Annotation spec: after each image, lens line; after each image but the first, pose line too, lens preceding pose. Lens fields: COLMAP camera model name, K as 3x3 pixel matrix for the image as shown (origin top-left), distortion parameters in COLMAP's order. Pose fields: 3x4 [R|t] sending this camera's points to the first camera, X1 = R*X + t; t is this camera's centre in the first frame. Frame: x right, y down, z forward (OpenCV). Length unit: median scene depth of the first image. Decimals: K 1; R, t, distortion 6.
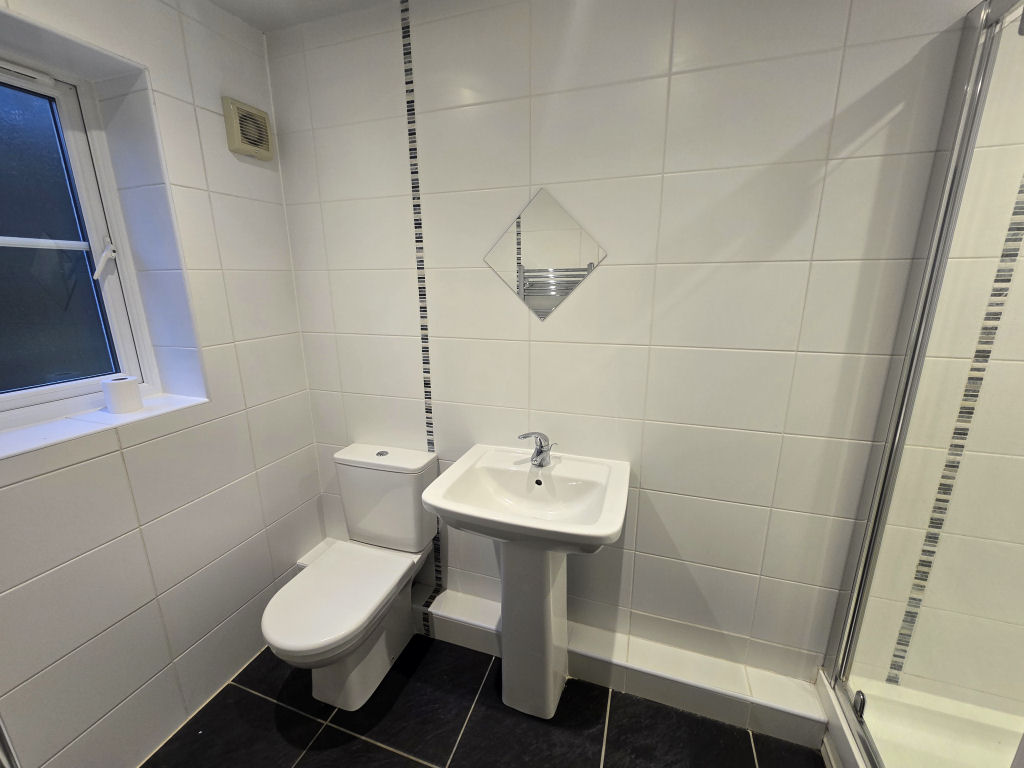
lens RADIAL K [[413.0, 0, 508.2], [0, 413.0, 384.0], [0, 0, 1]] dist [0.001176, -0.004187]
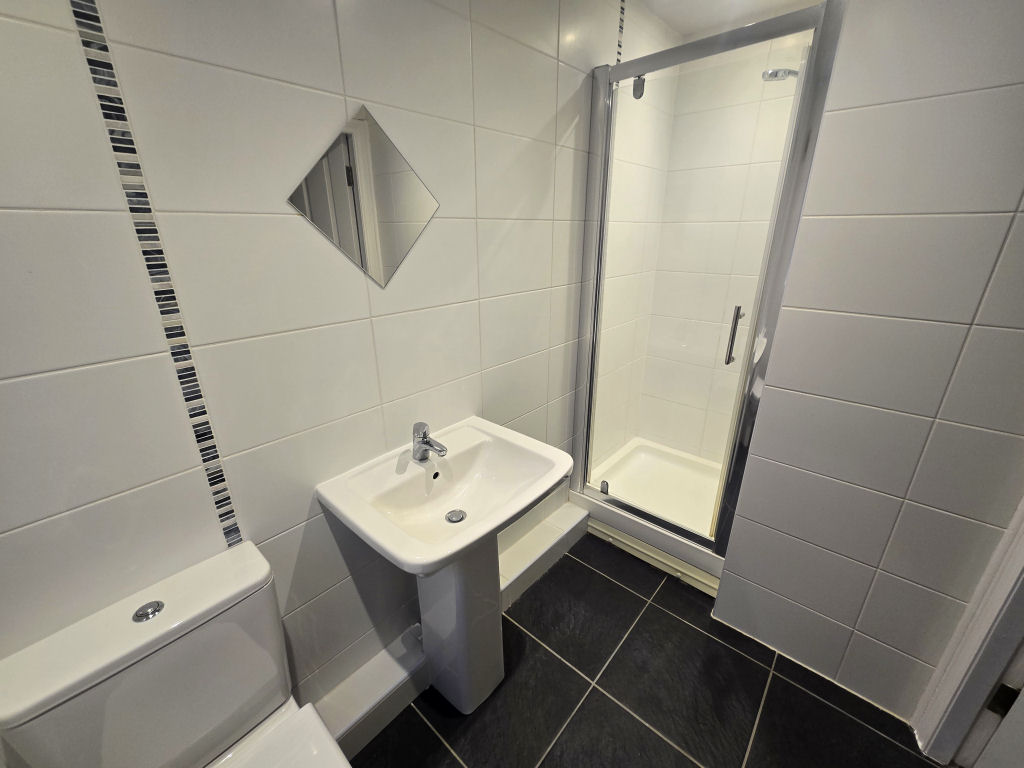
lens RADIAL K [[413.0, 0, 508.2], [0, 413.0, 384.0], [0, 0, 1]] dist [0.001176, -0.004187]
pose [[0.390088, -0.312490, 0.866130, -0.534740], [0.226987, 0.944256, 0.238447, -0.110490], [-0.892361, 0.103585, 0.439274, 0.445355]]
